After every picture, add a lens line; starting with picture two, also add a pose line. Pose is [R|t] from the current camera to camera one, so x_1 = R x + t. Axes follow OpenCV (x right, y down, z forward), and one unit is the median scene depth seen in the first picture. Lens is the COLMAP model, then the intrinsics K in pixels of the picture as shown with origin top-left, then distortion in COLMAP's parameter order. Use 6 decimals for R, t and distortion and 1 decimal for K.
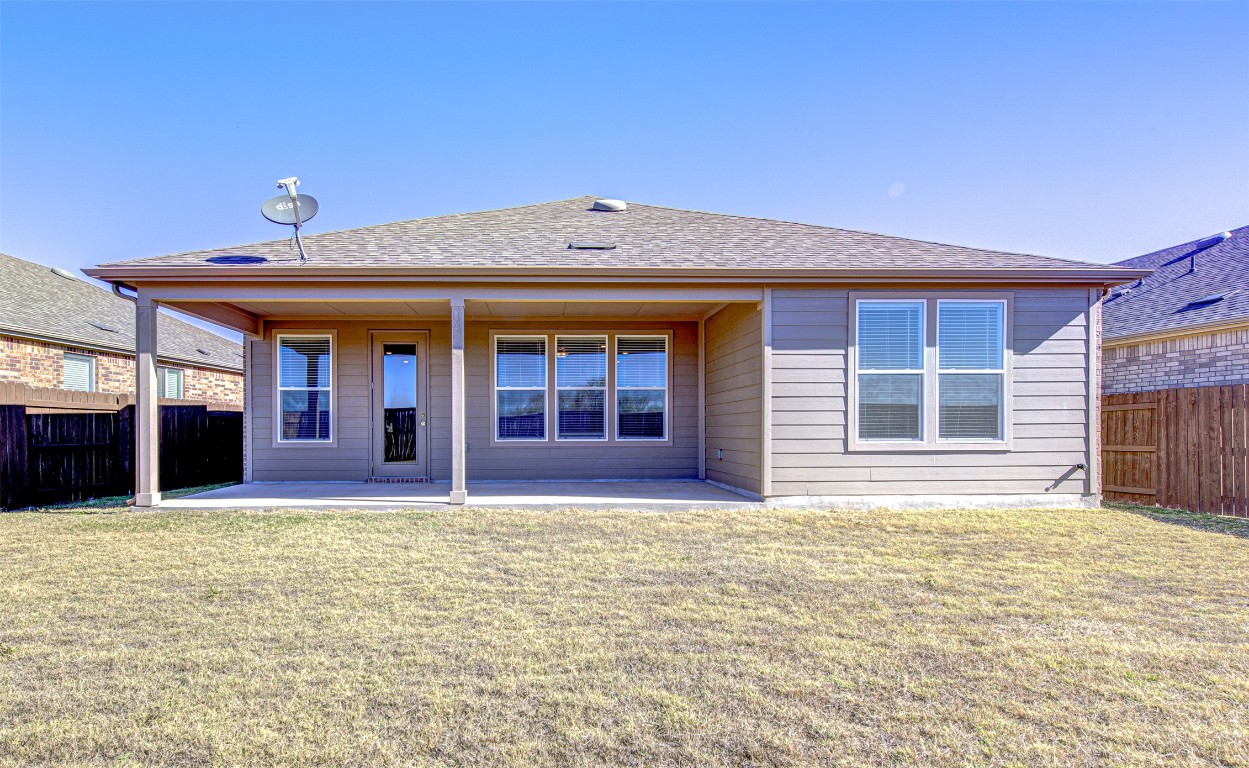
lens RADIAL K [[642.2, 0, 562.3], [0, 642.2, 428.3], [0, 0, 1]] dist [0.005834, 0.000125]
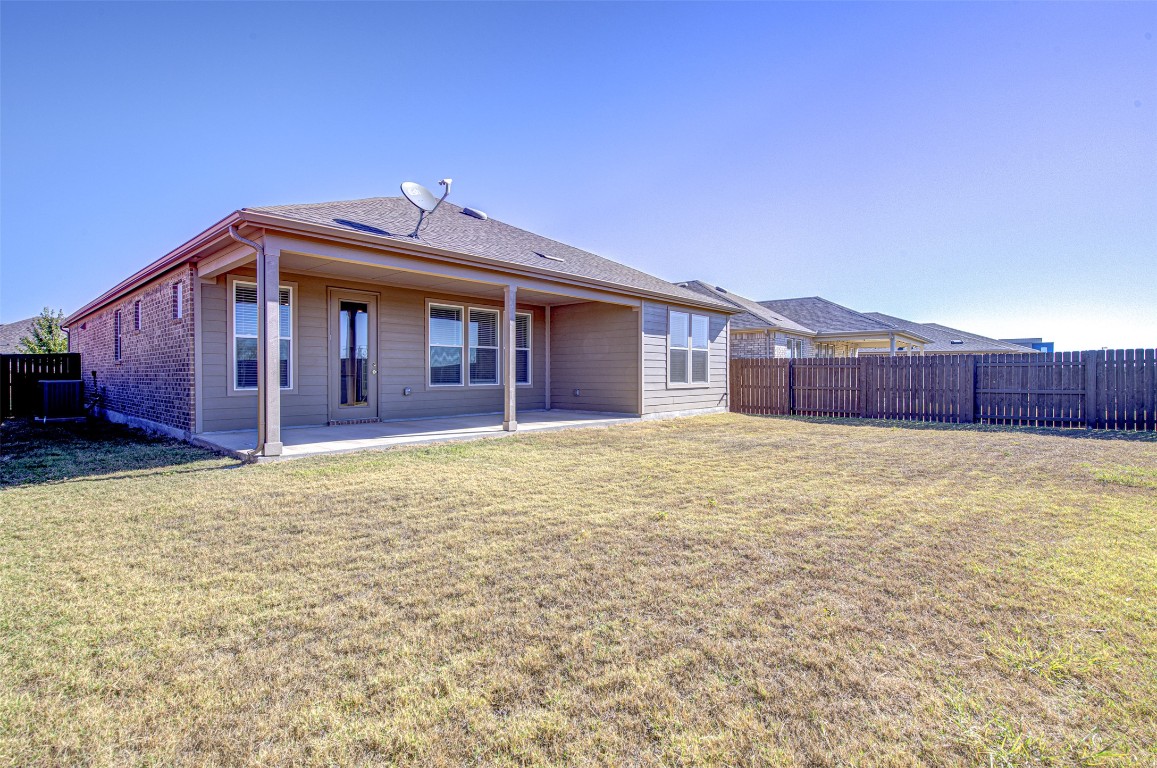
lens RADIAL K [[545.3, 0, 583.5], [0, 545.3, 378.9], [0, 0, 1]] dist [-0.000476, -0.000009]
pose [[0.689123, -0.001250, 0.724644, -0.799187], [-0.002307, 0.999990, 0.003919, 0.000346], [-0.724641, -0.004372, 0.689113, 0.045364]]
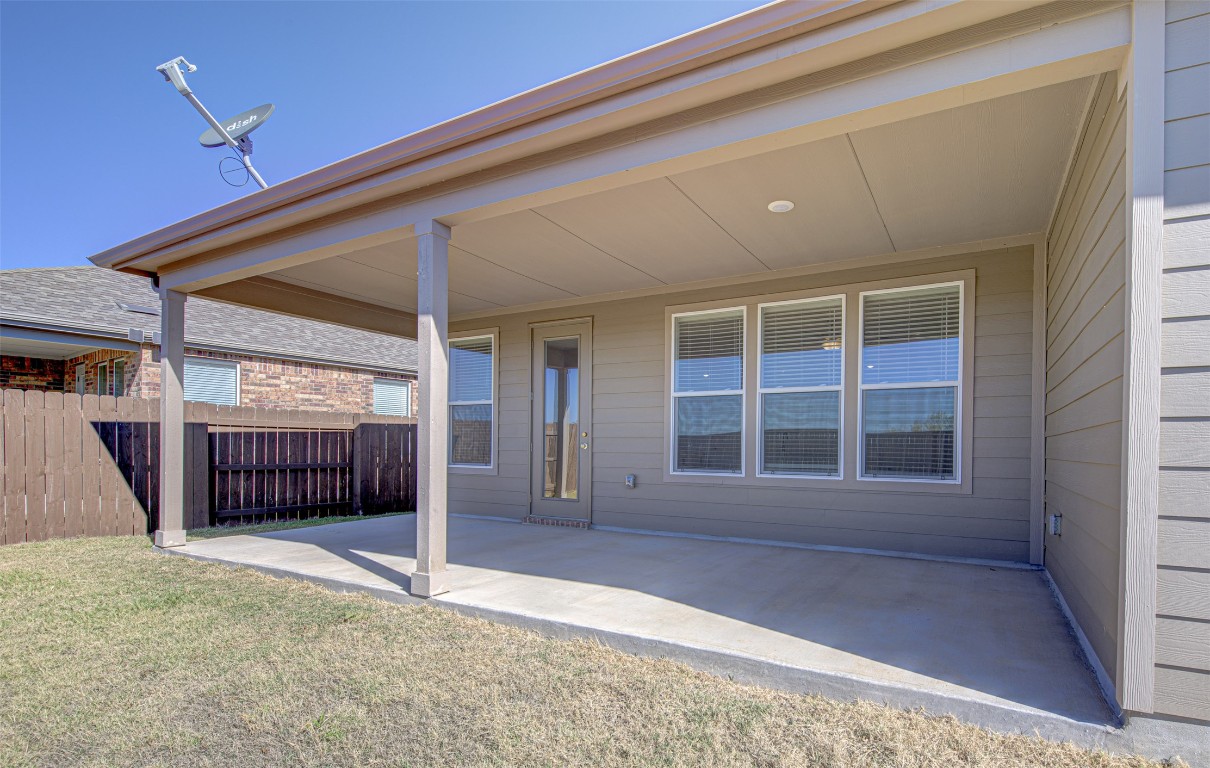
lens RADIAL K [[570.2, 0, 682.5], [0, 570.2, 446.9], [0, 0, 1]] dist [0.003093, 0.000417]
pose [[0.873437, 0.011568, -0.486800, 0.228609], [-0.012574, 0.999920, 0.001202, -0.010459], [0.486775, 0.005071, 0.873513, 0.582289]]
